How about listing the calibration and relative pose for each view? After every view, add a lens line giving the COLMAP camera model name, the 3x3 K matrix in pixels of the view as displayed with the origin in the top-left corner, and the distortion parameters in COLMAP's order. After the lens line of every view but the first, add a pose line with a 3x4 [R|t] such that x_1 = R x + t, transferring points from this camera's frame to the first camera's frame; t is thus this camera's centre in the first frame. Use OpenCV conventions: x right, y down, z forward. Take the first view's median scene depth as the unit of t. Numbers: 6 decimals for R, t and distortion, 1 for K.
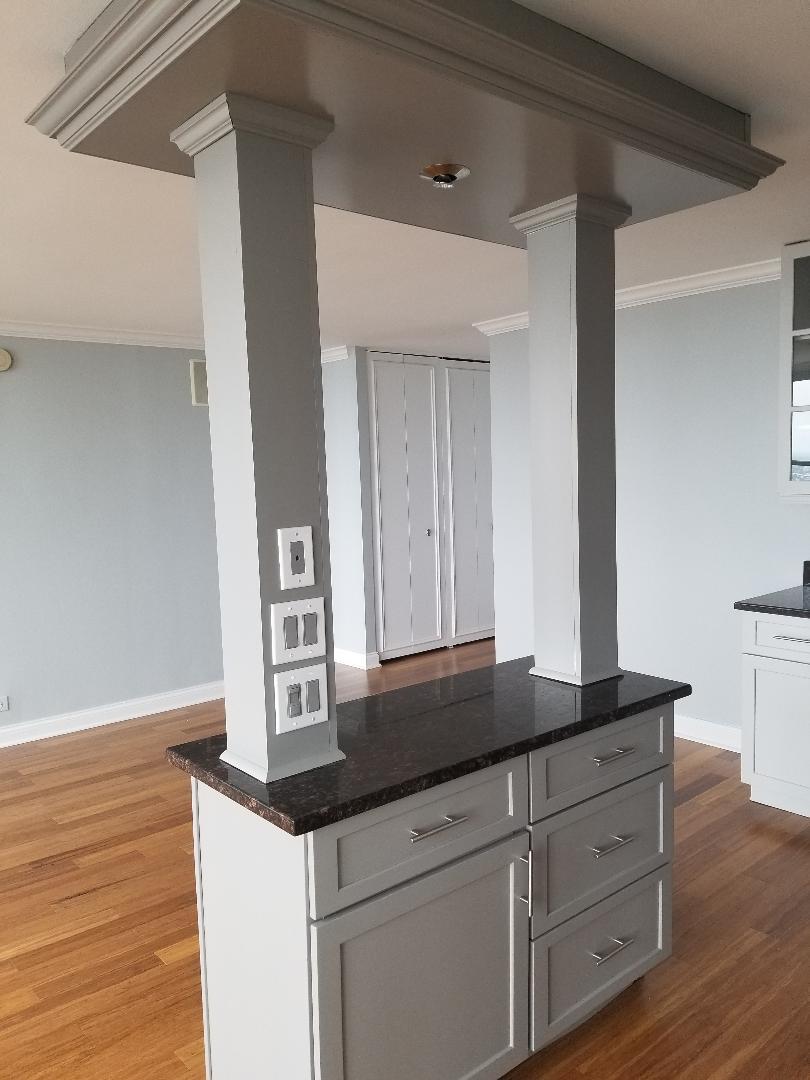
lens RADIAL K [[840.3, 0, 425.0], [0, 840.3, 548.0], [0, 0, 1]] dist [0.054656, -0.091970]
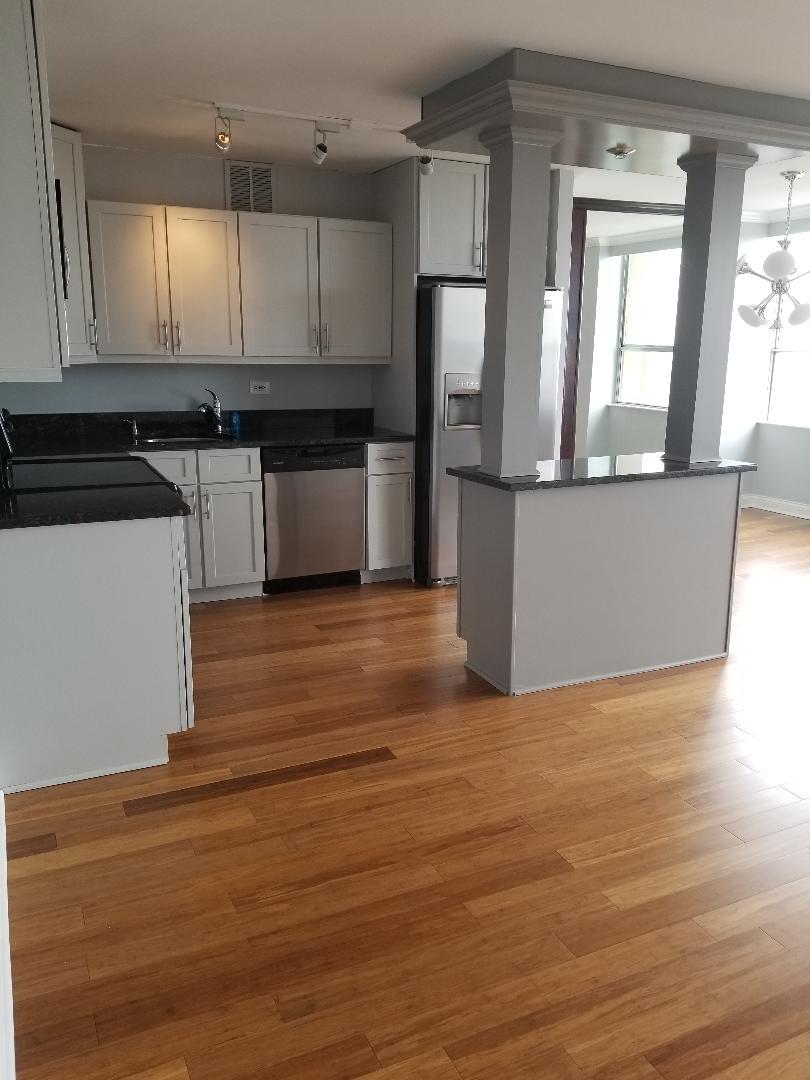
lens RADIAL K [[840.3, 0, 409.0], [0, 840.3, 541.0], [0, 0, 1]] dist [0.054656, -0.091970]
pose [[-0.961663, -0.041926, 0.271009, -0.040625], [0.048125, 0.947106, 0.317292, -0.160615], [-0.269977, 0.318170, -0.908779, 1.905456]]
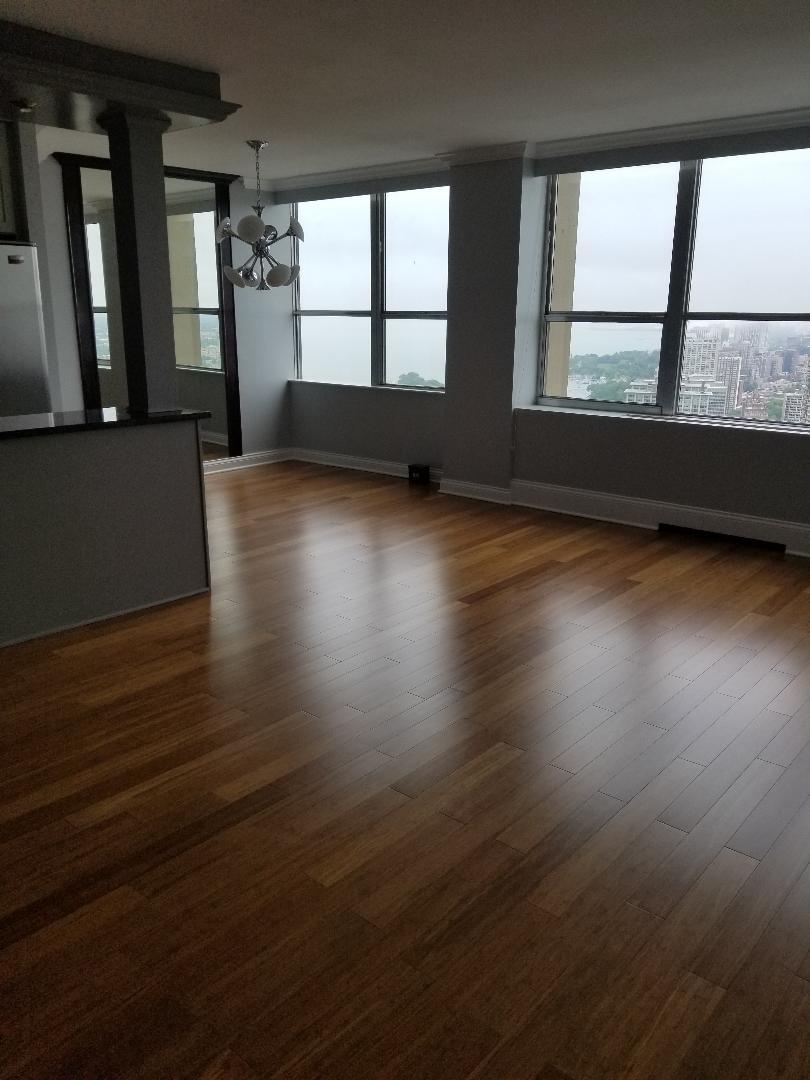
lens RADIAL K [[840.3, 0, 398.5], [0, 840.3, 549.5], [0, 0, 1]] dist [0.054656, -0.091970]
pose [[-0.991187, 0.054223, -0.120868, -0.311097], [0.005893, 0.929539, 0.368677, -0.139724], [0.132342, 0.364715, -0.921666, 1.965886]]
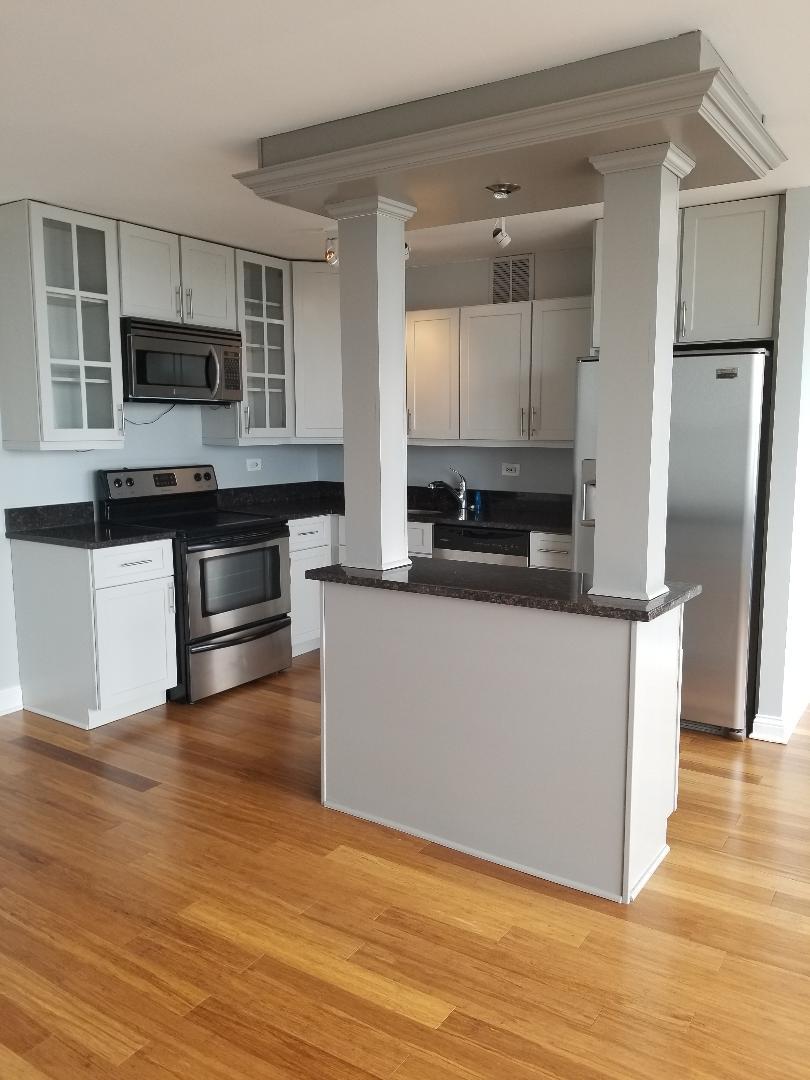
lens RADIAL K [[840.3, 0, 425.5], [0, 840.3, 542.8], [0, 0, 1]] dist [0.054656, -0.091970]
pose [[-0.268508, -0.106644, 0.957356, -0.869383], [0.108808, 0.984134, 0.140144, -0.045336], [-0.957113, 0.141798, -0.252644, 0.998806]]
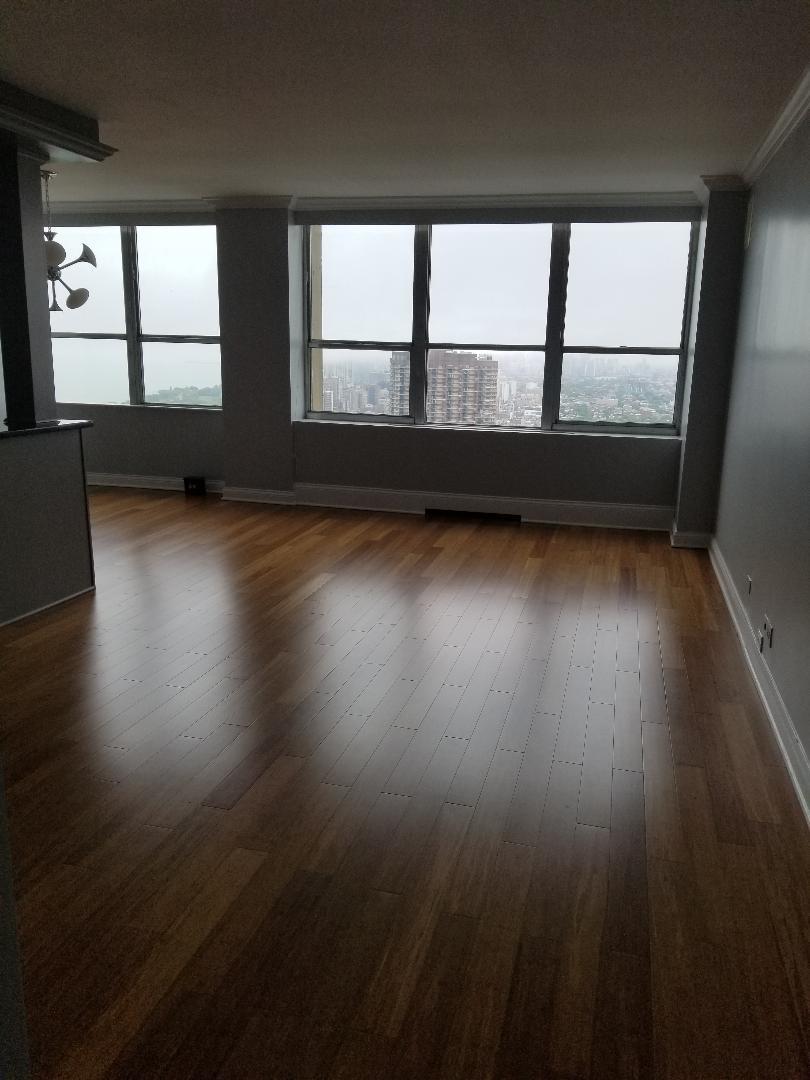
lens RADIAL K [[840.3, 0, 418.7], [0, 840.3, 555.2], [0, 0, 1]] dist [0.054656, -0.091970]
pose [[-0.821552, 0.138097, -0.553156, 0.184616], [-0.061112, 0.943302, 0.326263, -0.141911], [0.566849, 0.301846, -0.766532, 2.113199]]
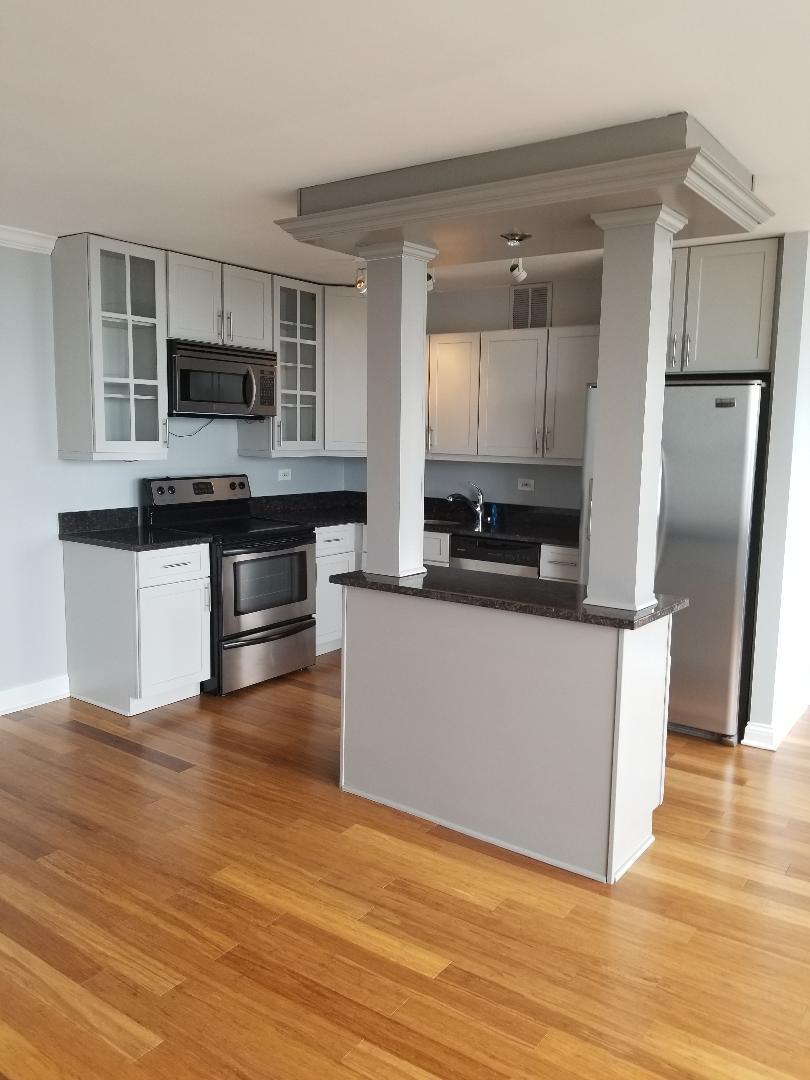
lens RADIAL K [[840.3, 0, 418.4], [0, 840.3, 545.1], [0, 0, 1]] dist [0.054656, -0.091970]
pose [[-0.229153, -0.108265, 0.967351, -0.969418], [0.090367, 0.987137, 0.131886, -0.064084], [-0.969187, 0.117639, -0.216422, 1.009496]]
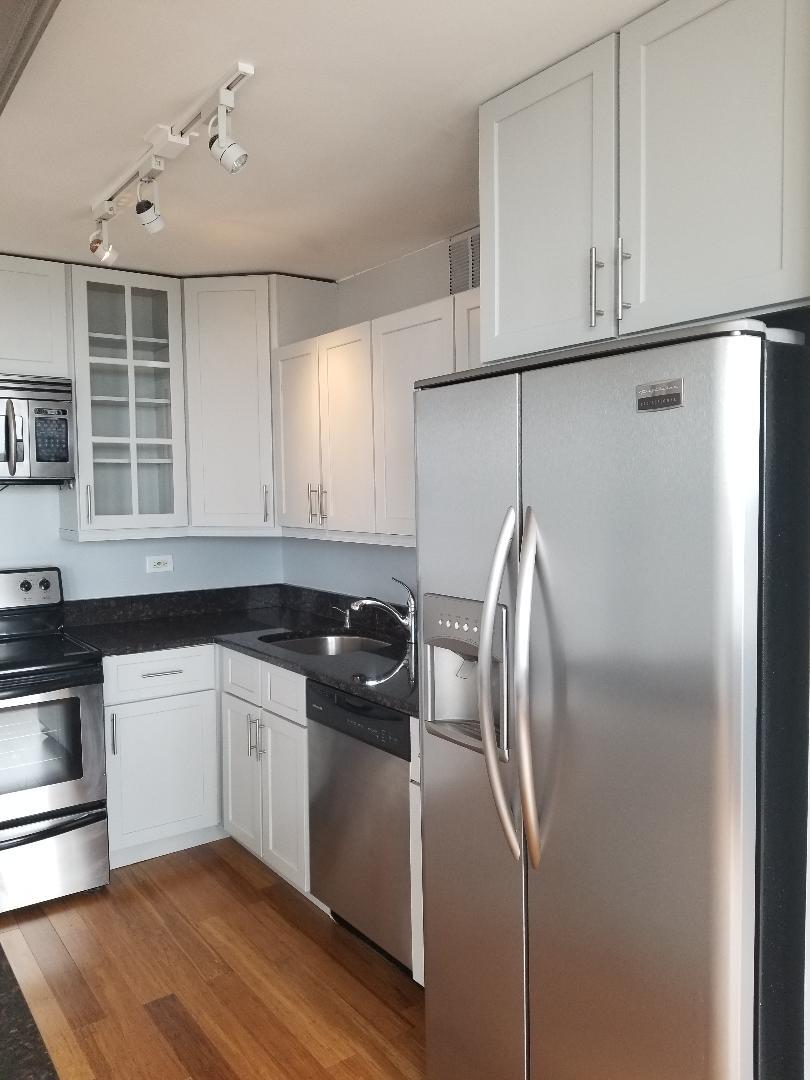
lens RADIAL K [[840.3, 0, 411.7], [0, 840.3, 538.9], [0, 0, 1]] dist [0.054656, -0.091970]
pose [[0.093573, -0.031265, 0.995121, -0.292667], [0.115450, 0.993105, 0.020345, -0.017285], [-0.988896, 0.112983, 0.096538, 0.372698]]
